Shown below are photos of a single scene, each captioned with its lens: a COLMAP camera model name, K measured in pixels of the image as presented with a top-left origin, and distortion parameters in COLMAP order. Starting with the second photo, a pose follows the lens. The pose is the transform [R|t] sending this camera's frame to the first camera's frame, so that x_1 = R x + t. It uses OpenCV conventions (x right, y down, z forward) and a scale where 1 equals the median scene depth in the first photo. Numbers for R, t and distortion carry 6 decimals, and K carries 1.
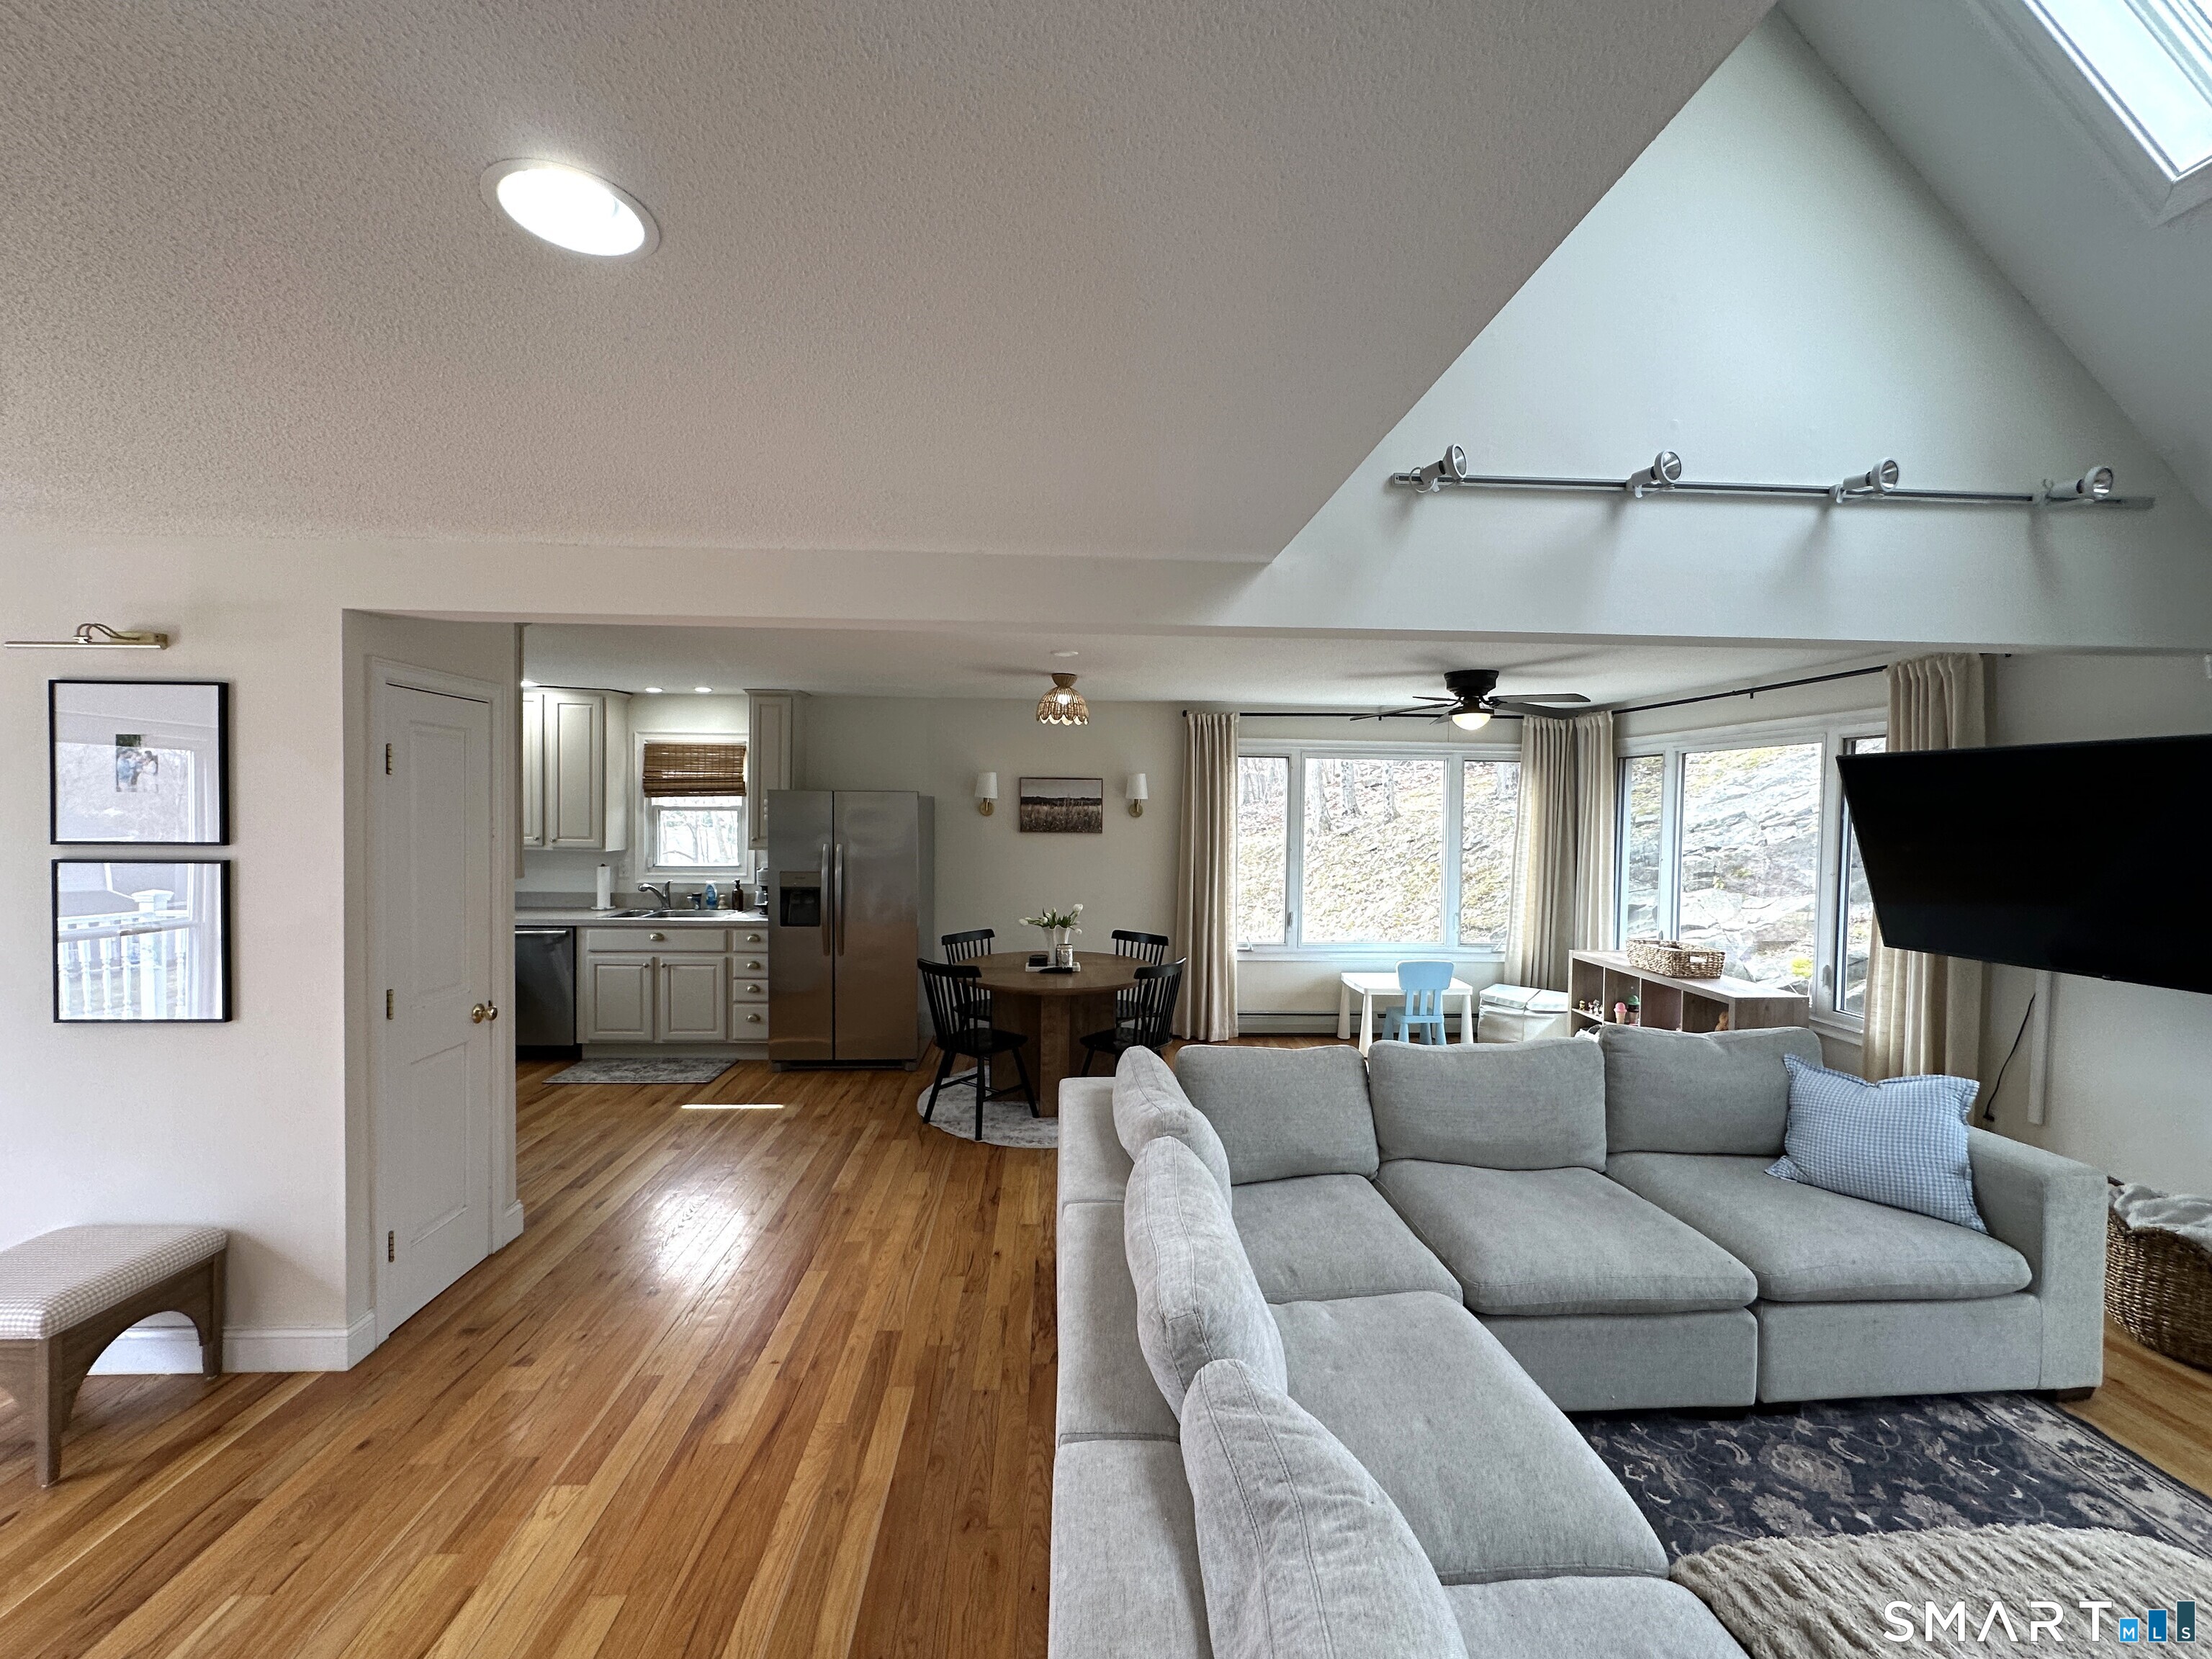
lens RADIAL K [[892.1, 0, 1106.0], [0, 892.1, 829.5], [0, 0, 1]] dist [-0.000732, -0.000151]
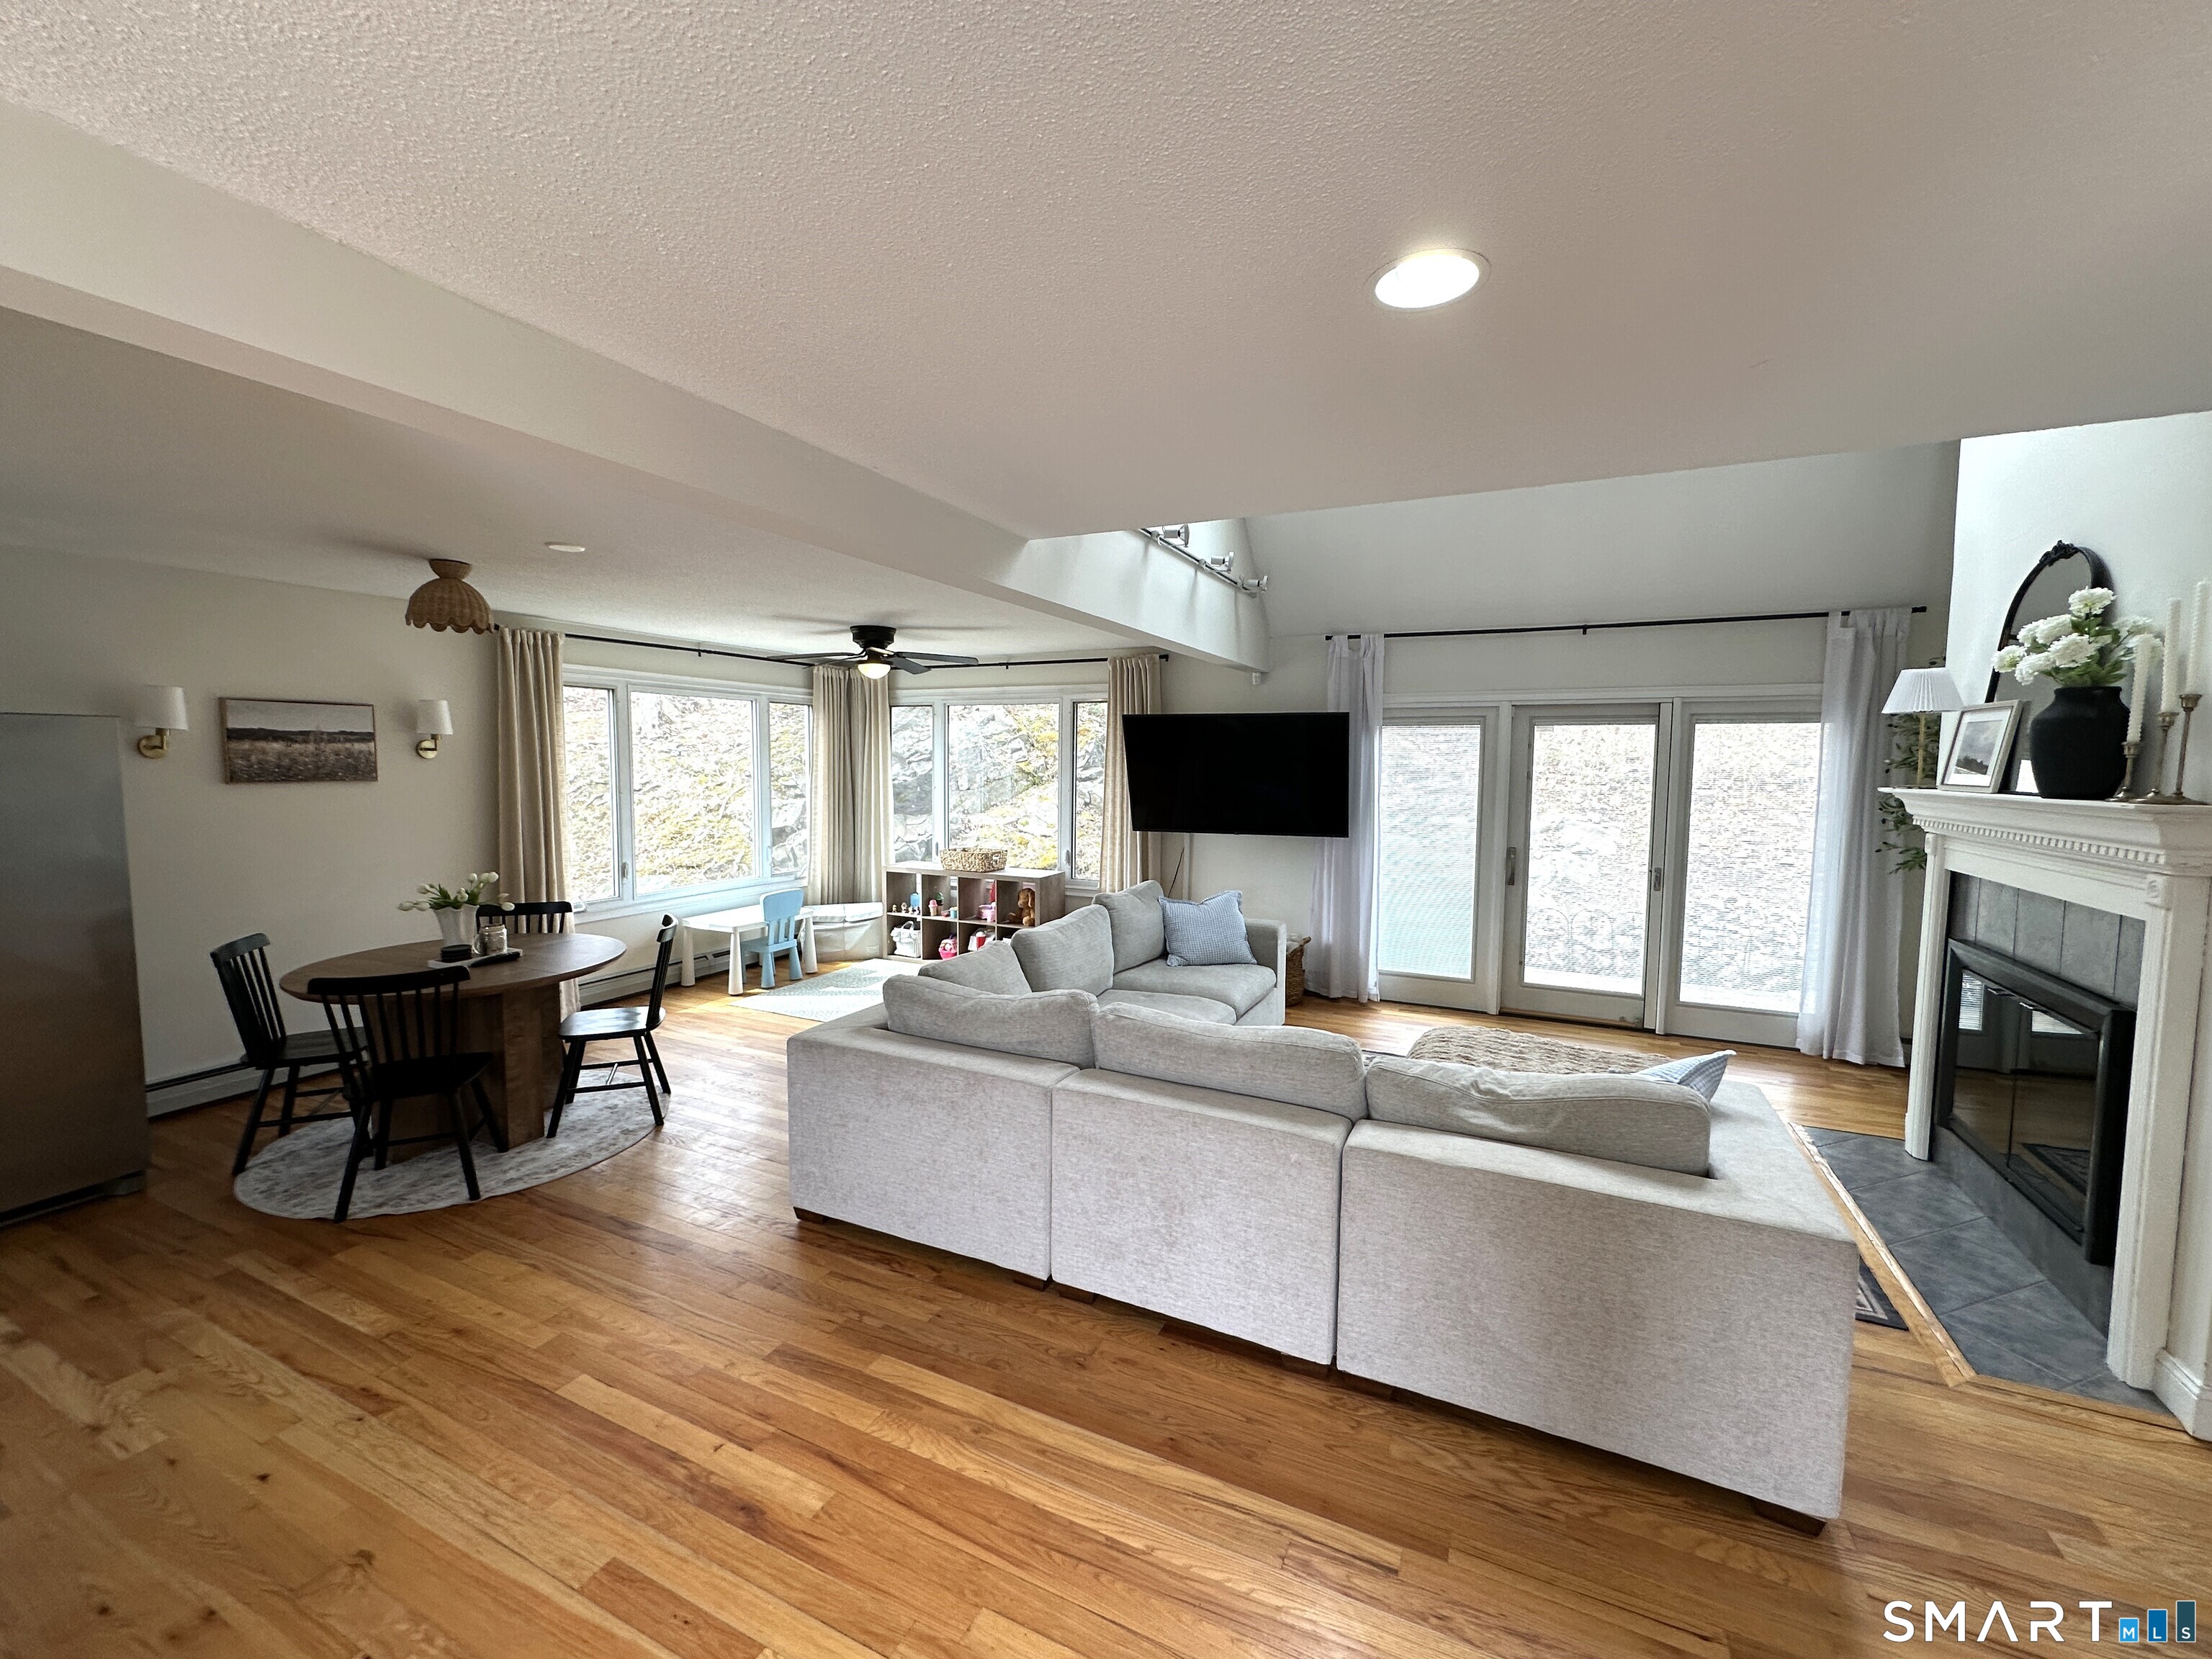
lens RADIAL K [[900.5, 0, 1106.0], [0, 900.5, 829.5], [0, 0, 1]] dist [-0.000241, -0.000074]
pose [[0.482678, -0.077356, 0.872375, -0.466919], [0.019204, 0.996787, 0.077763, -0.002709], [-0.875587, -0.020782, 0.482612, 0.175612]]
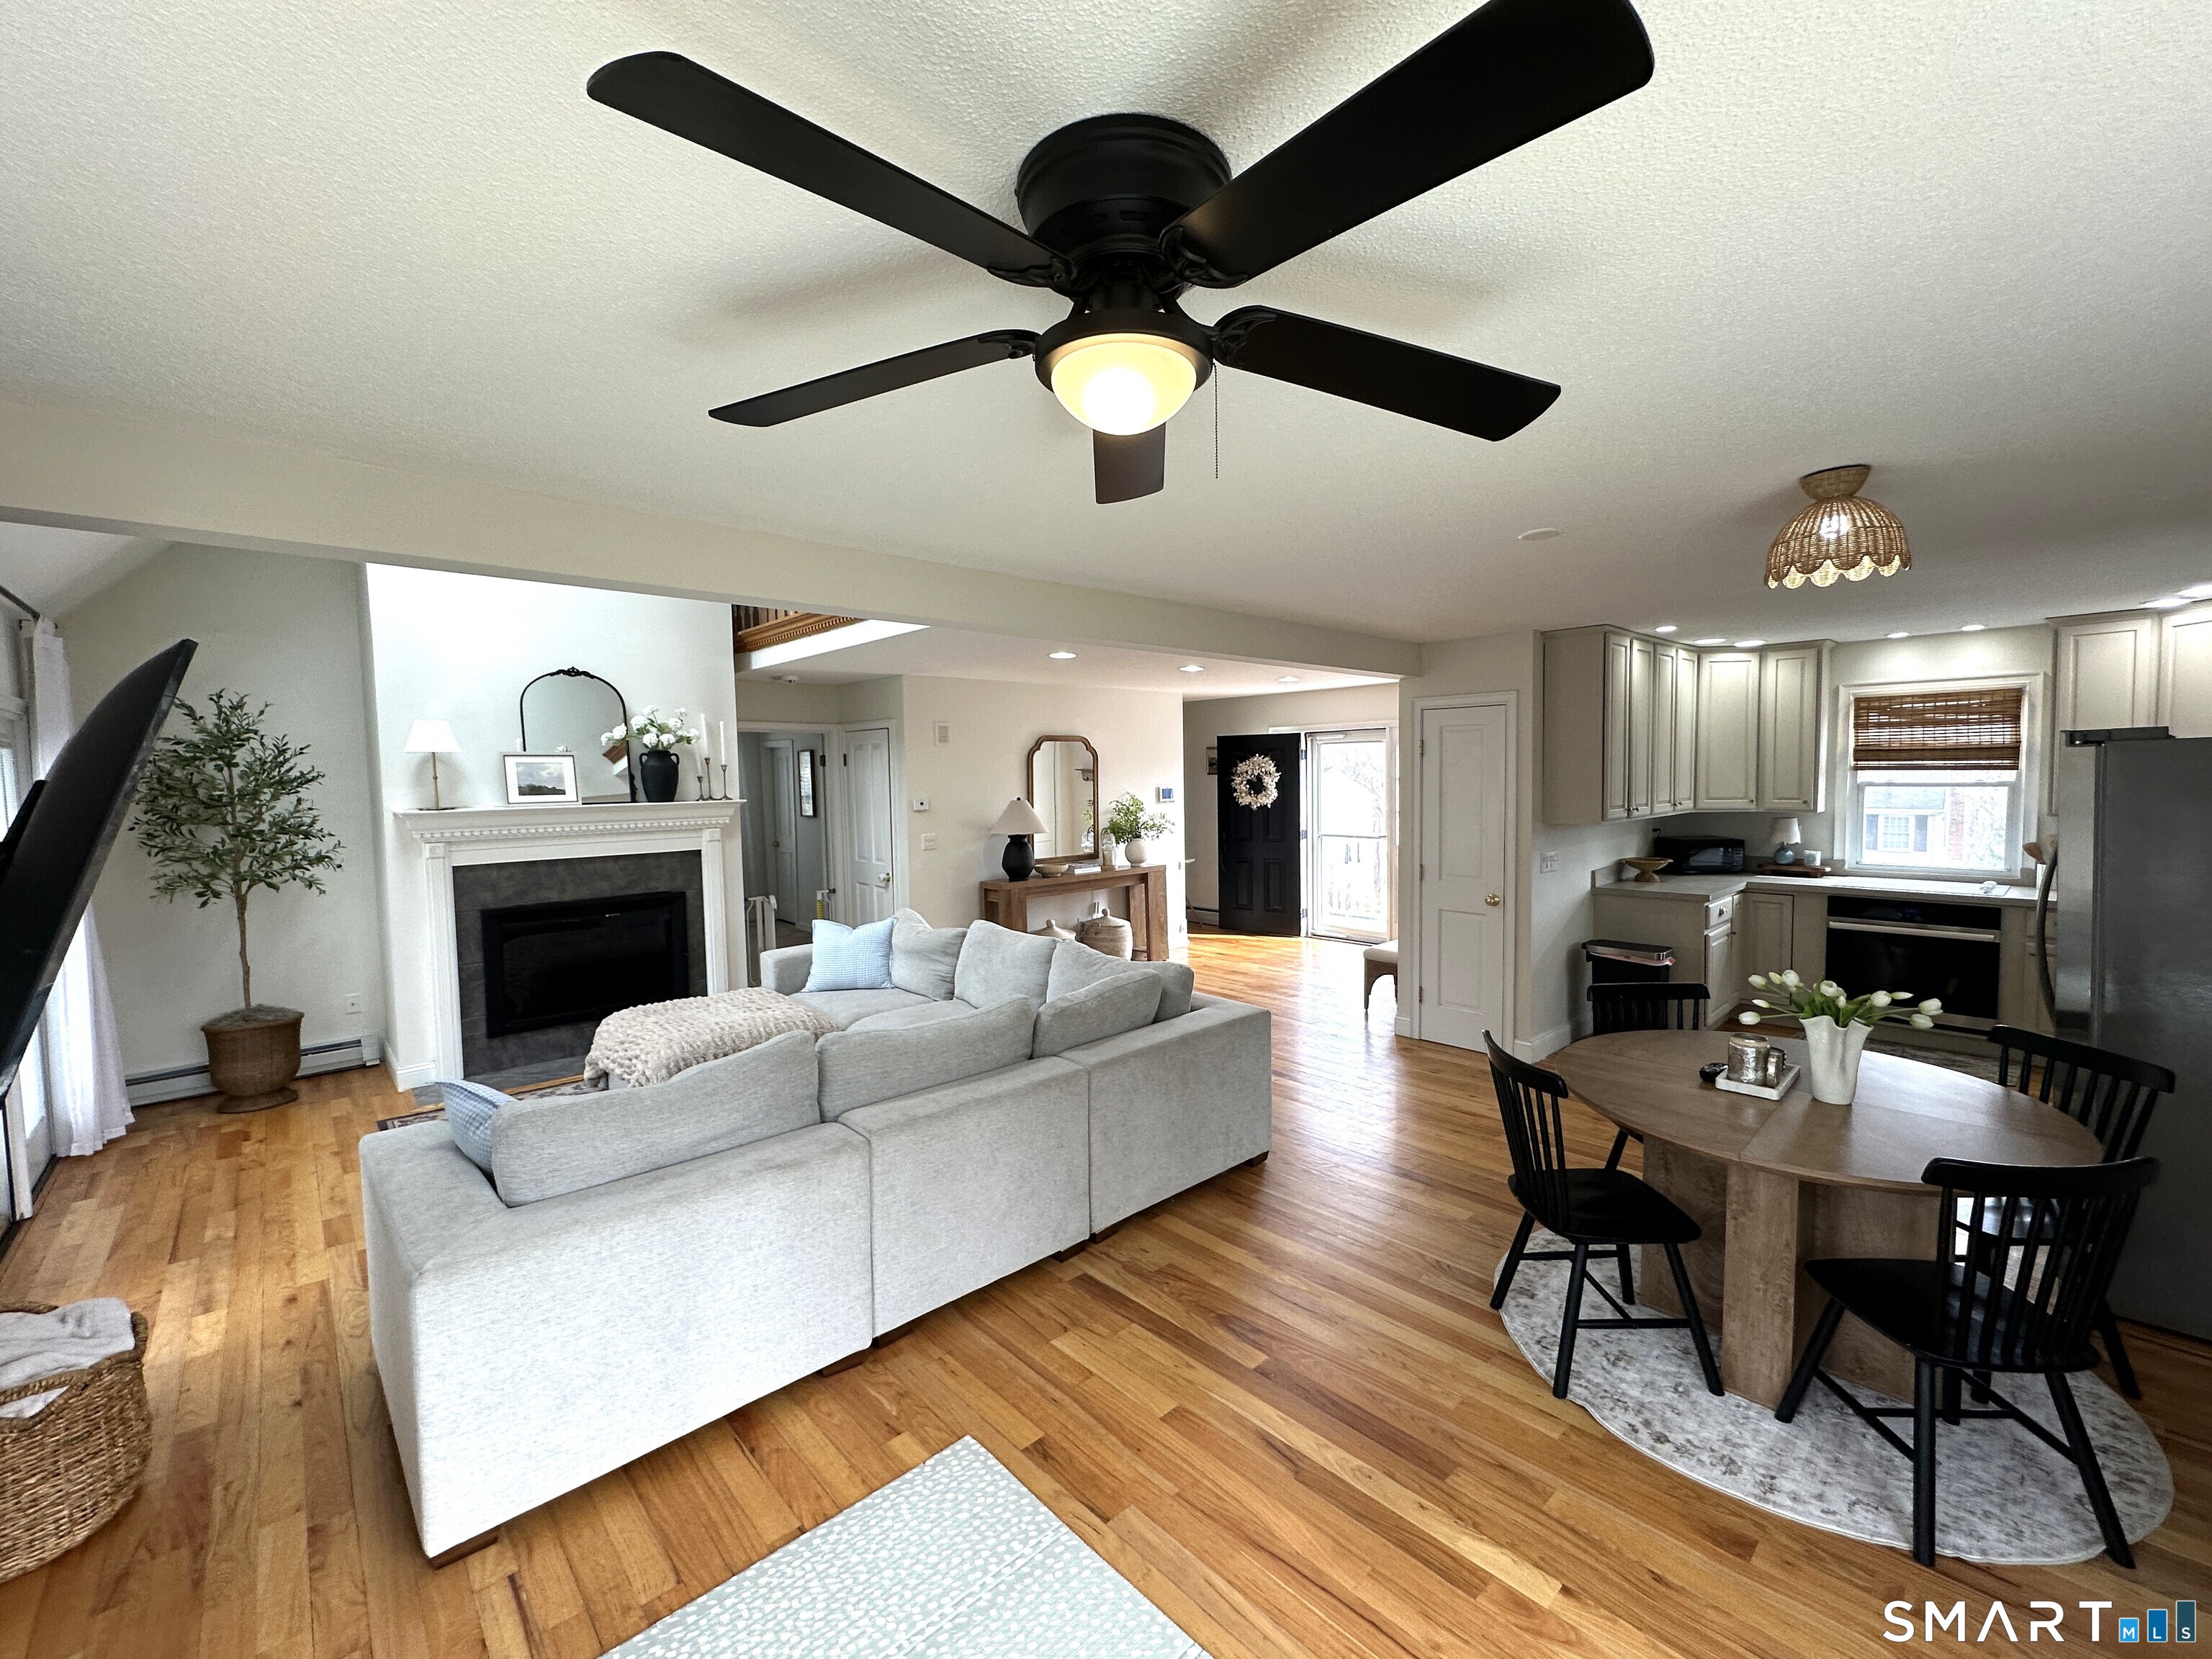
lens RADIAL K [[910.9, 0, 1115.4], [0, 910.9, 823.0], [0, 0, 1]] dist [-0.015353, -0.000047]
pose [[-0.769075, 0.036016, -0.638142, 0.563310], [-0.008654, 0.997733, 0.066741, -0.023746], [0.639099, 0.056851, -0.767020, 1.181218]]
